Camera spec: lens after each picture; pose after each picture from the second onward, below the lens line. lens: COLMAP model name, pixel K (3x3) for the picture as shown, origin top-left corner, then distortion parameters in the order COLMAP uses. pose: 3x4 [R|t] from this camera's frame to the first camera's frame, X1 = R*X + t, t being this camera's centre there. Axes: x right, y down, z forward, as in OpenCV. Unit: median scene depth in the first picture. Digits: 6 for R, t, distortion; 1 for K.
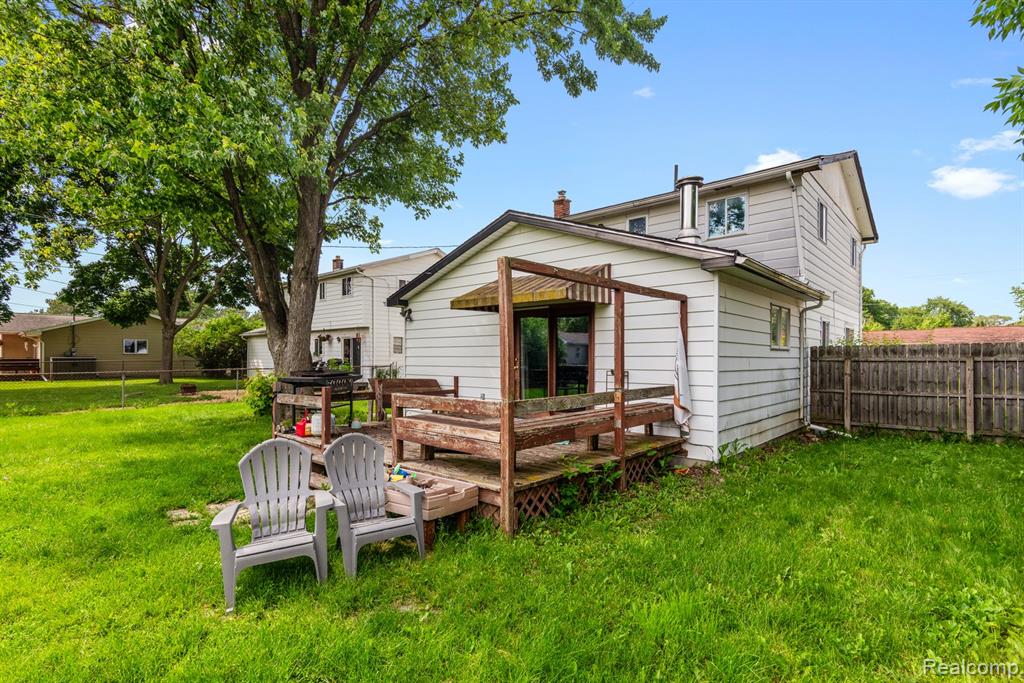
lens RADIAL K [[495.2, 0, 497.1], [0, 495.2, 363.0], [0, 0, 1]] dist [0.000580, 0.000032]
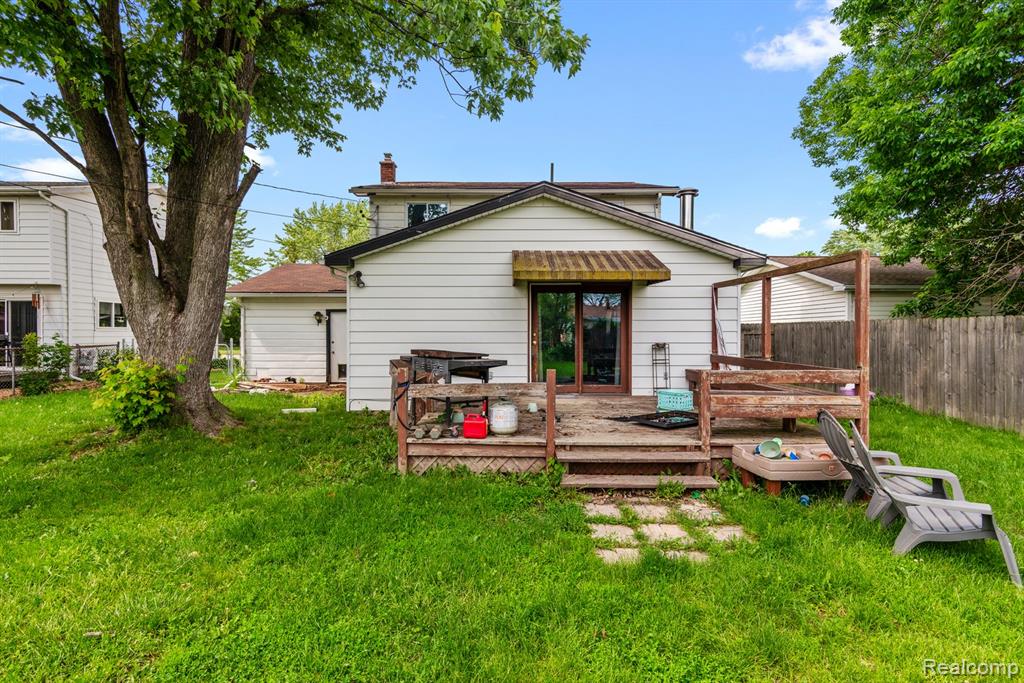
lens RADIAL K [[490.2, 0, 512.0], [0, 490.2, 341.5], [0, 0, 1]] dist [0.016730, 0.000264]
pose [[0.743665, -0.013015, 0.668426, -0.256012], [0.007535, 0.999910, 0.011086, -0.001929], [-0.668510, -0.003208, 0.743696, 0.122871]]
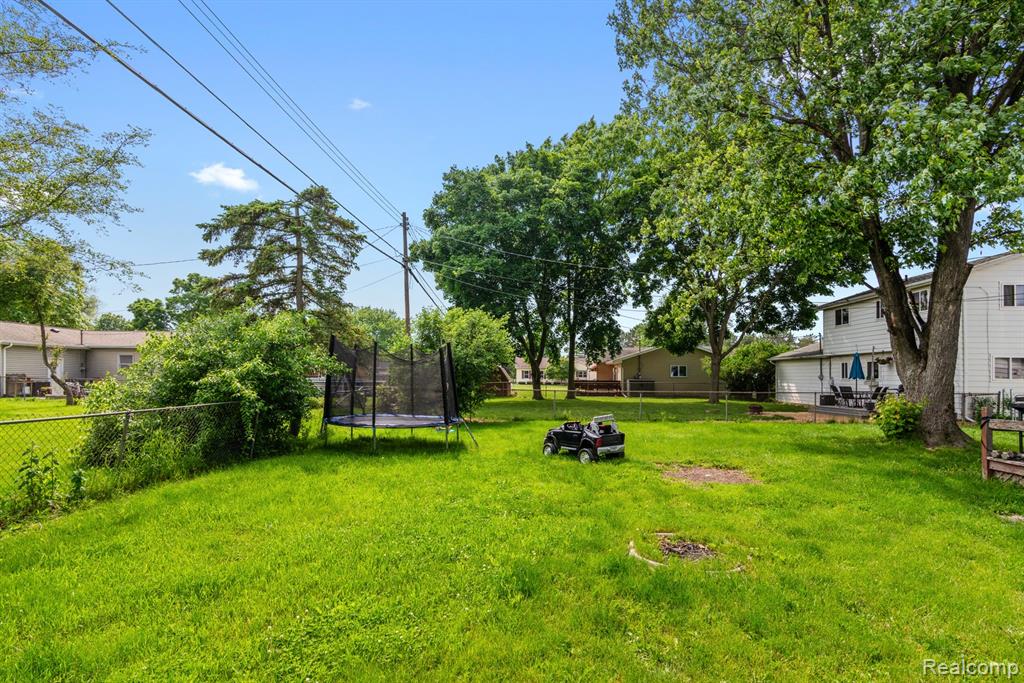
lens RADIAL K [[495.2, 0, 497.1], [0, 495.2, 363.0], [0, 0, 1]] dist [0.000580, 0.000032]
pose [[0.622837, -0.017608, -0.782154, -0.089215], [-0.019554, 0.999084, -0.038062, 0.002220], [0.782108, 0.039001, 0.621922, -0.129174]]
